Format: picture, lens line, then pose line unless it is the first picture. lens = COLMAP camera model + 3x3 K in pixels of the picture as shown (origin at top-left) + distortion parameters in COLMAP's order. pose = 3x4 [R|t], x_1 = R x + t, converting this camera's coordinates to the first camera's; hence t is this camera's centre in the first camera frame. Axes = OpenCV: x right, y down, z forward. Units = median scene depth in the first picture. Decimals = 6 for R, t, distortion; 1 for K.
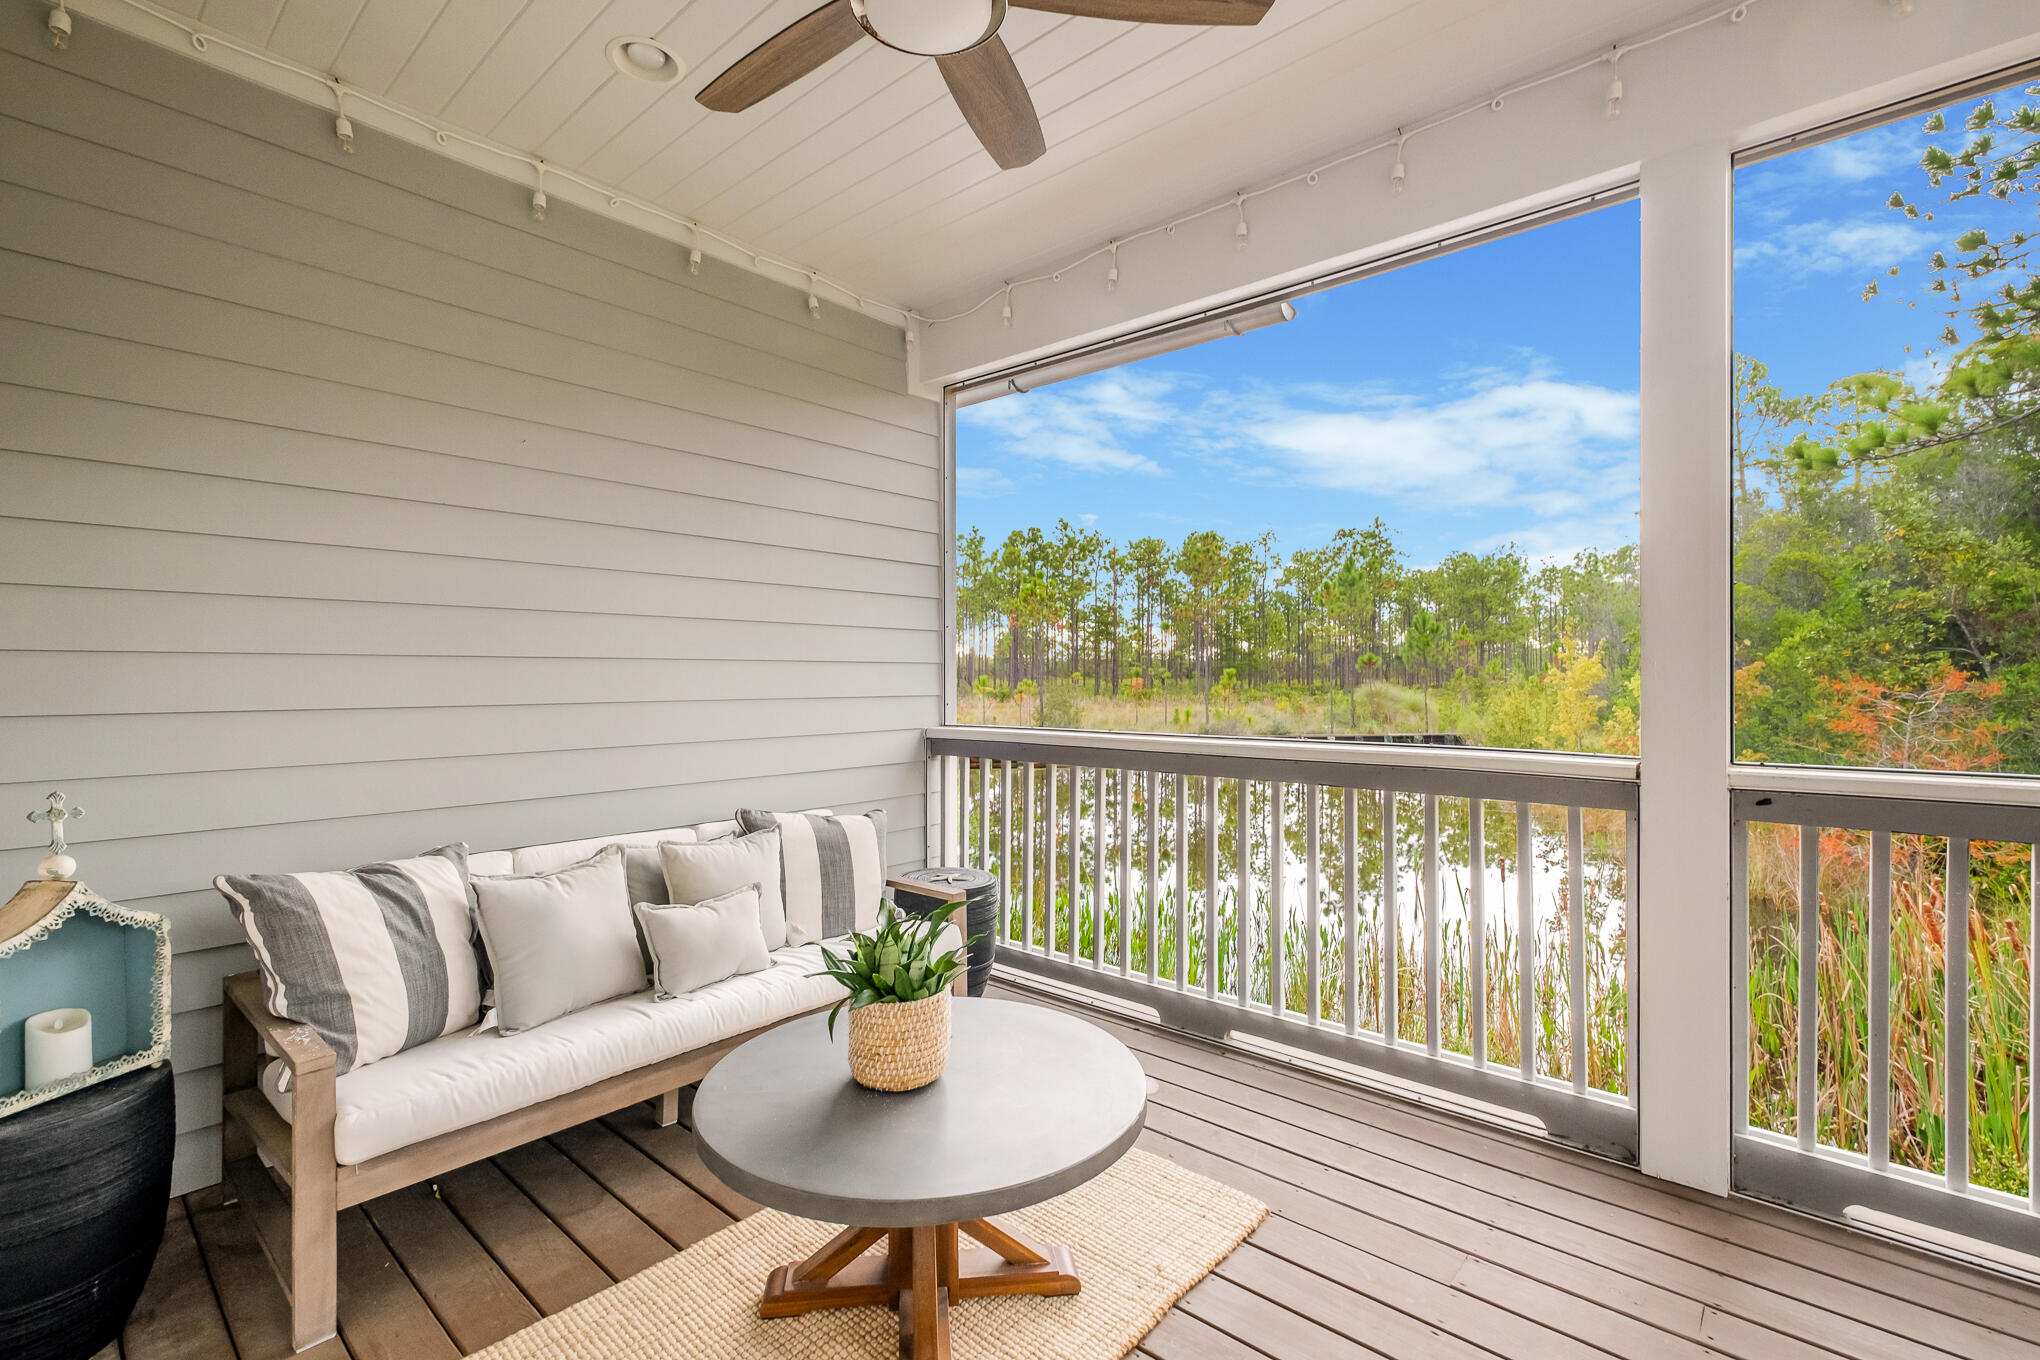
lens RADIAL K [[895.1, 0, 1020.0], [0, 895.1, 680.0], [0, 0, 1]] dist [0.000323, 0.000327]
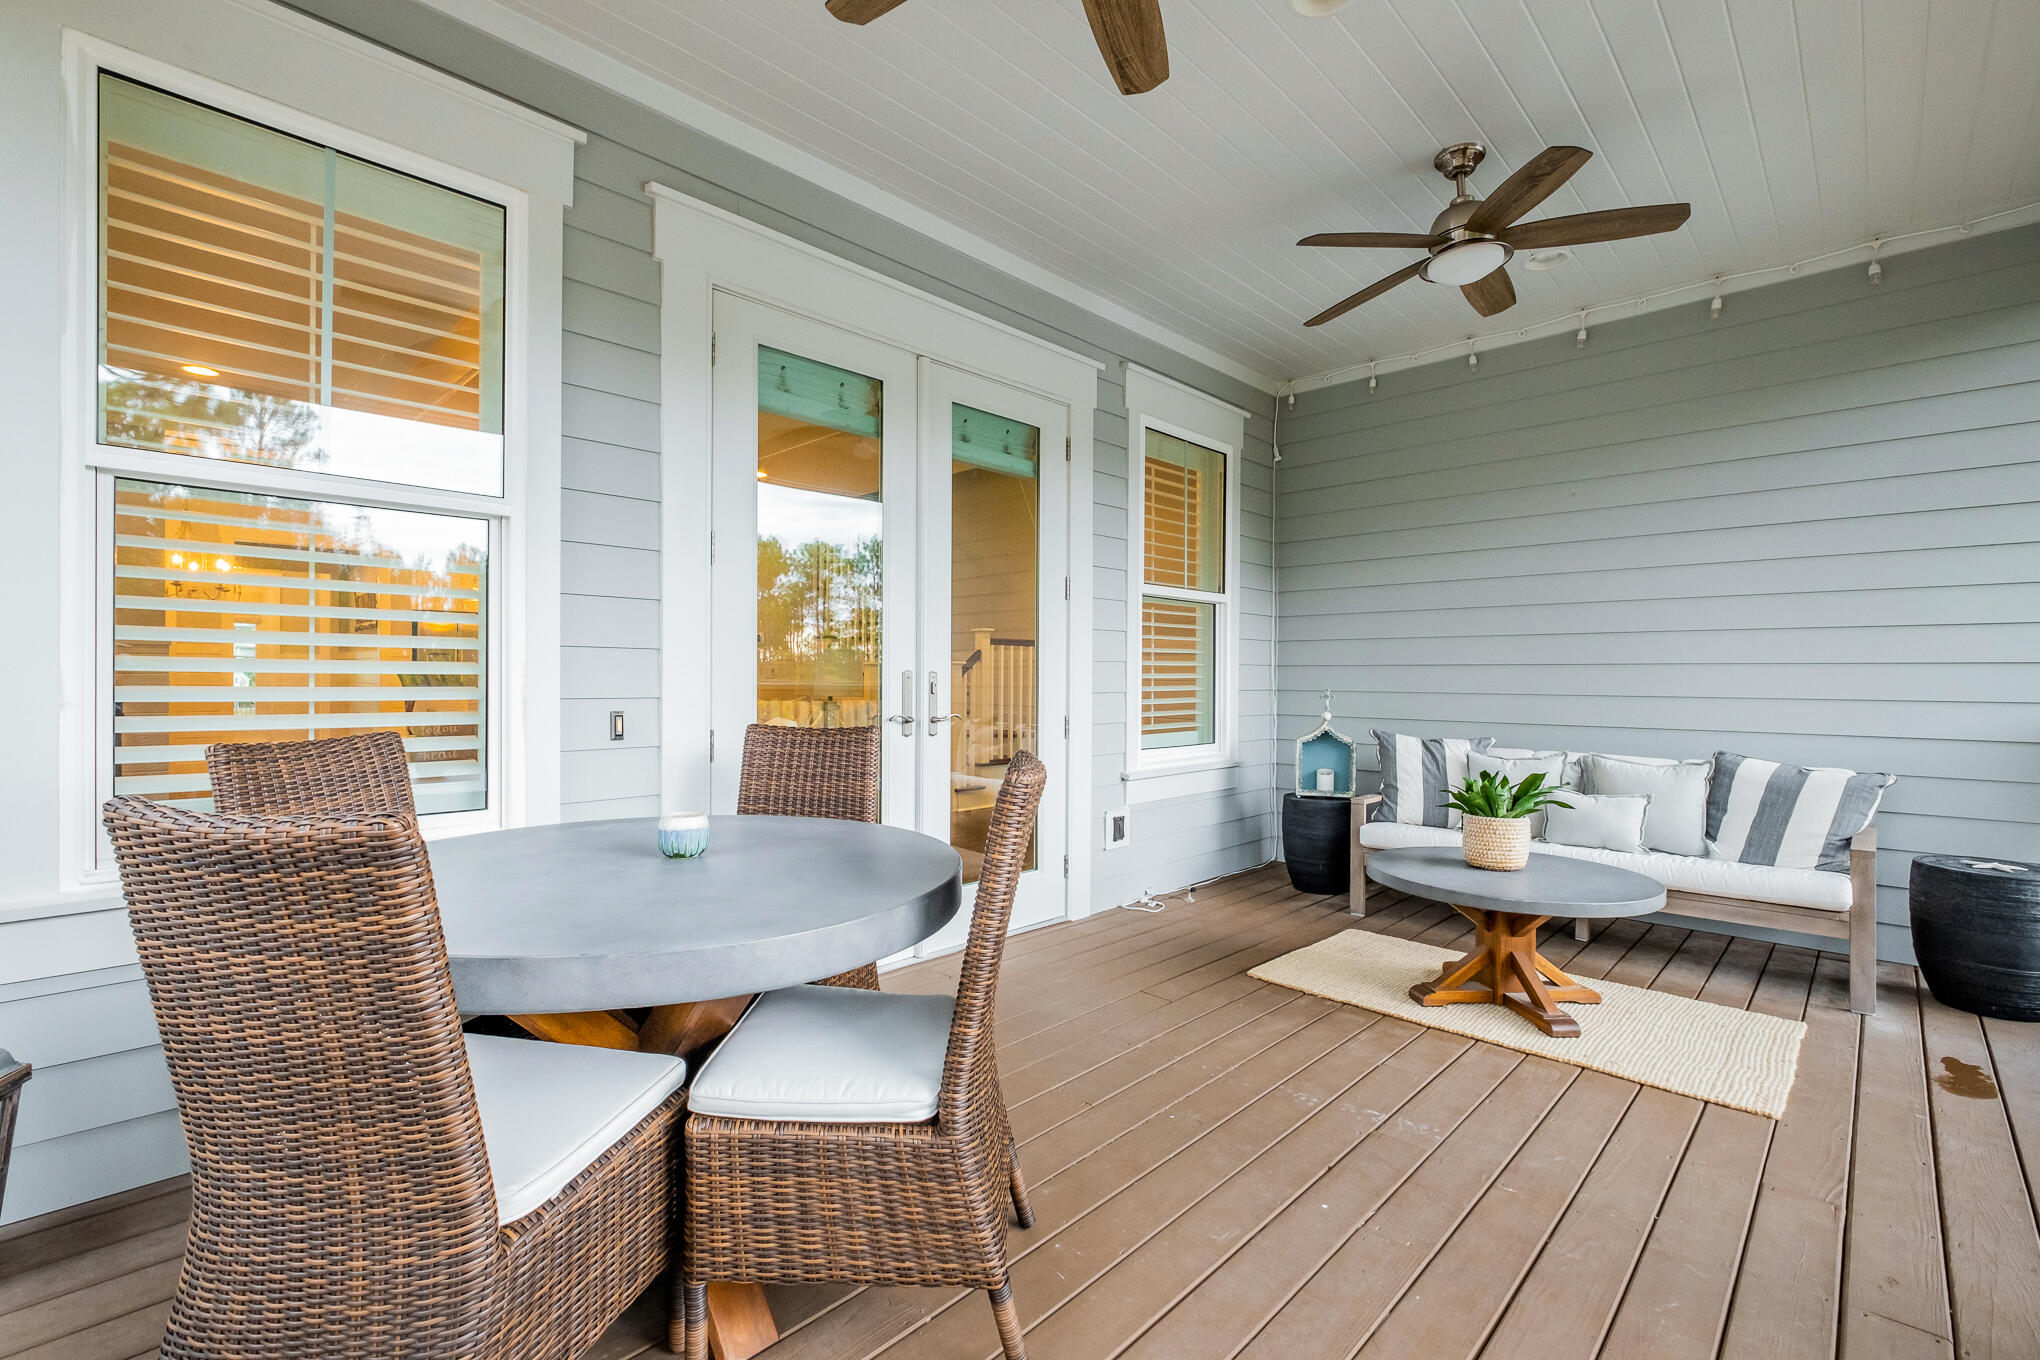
lens RADIAL K [[894.6, 0, 999.0], [0, 894.6, 675.9], [0, 0, 1]] dist [0.000852, 0.000084]
pose [[-0.061349, 0.000322, -0.998116, 0.252734], [-0.013268, 0.999911, 0.001138, 0.013930], [0.998028, 0.013312, -0.061339, 0.023965]]
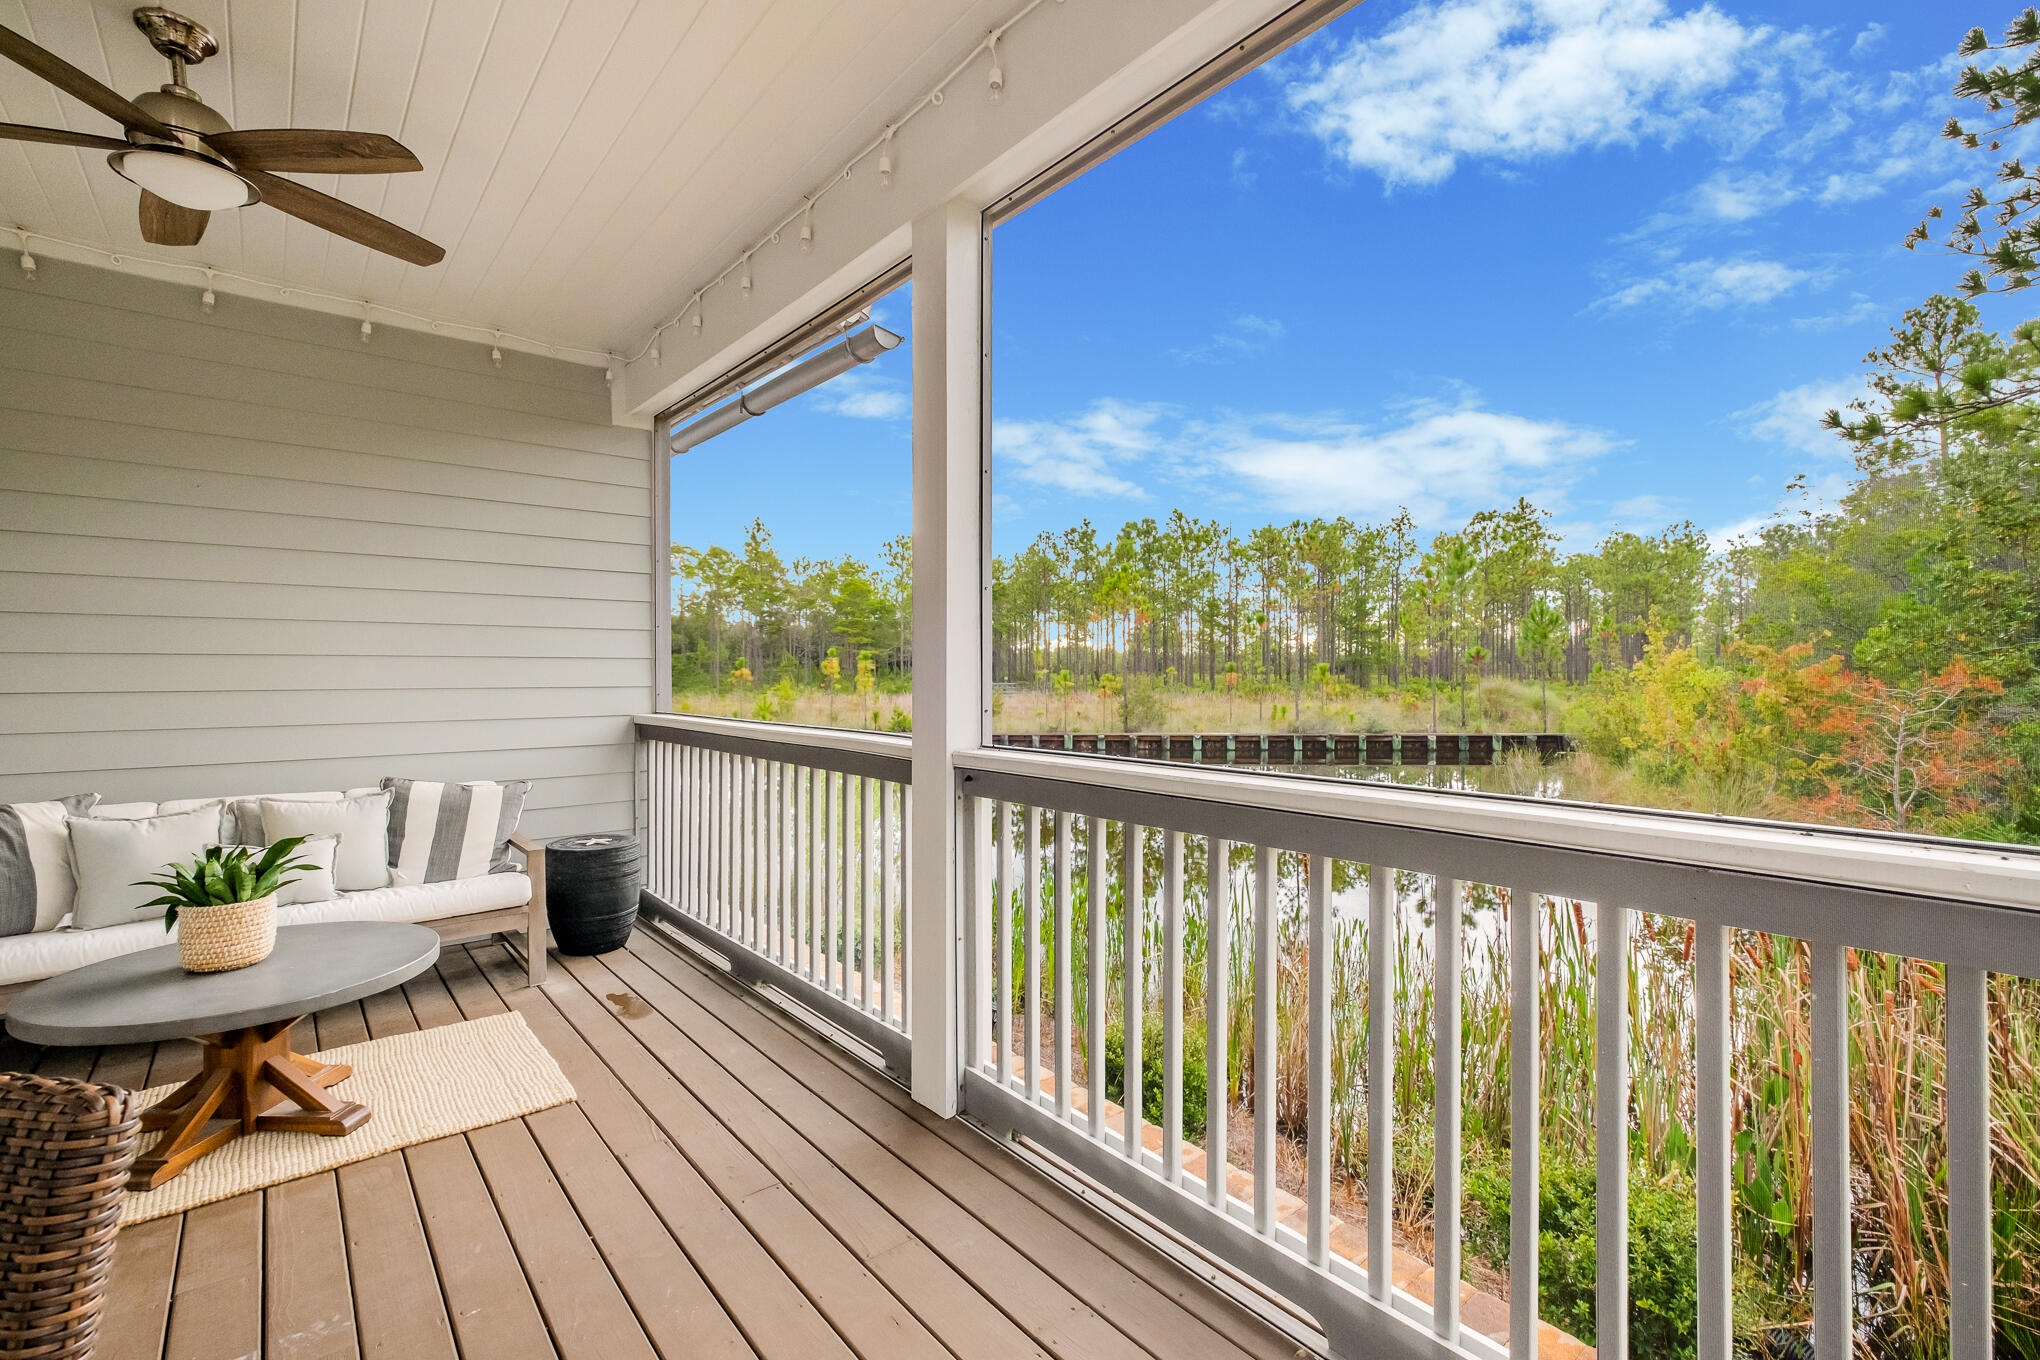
lens RADIAL K [[909.7, 0, 1020.0], [0, 909.7, 680.0], [0, 0, 1]] dist [0.003778, 0.000610]
pose [[0.987446, 0.002092, -0.157943, 0.196783], [-0.001209, 0.999983, 0.005689, 0.000581], [0.157952, -0.005426, 0.987432, -0.026919]]
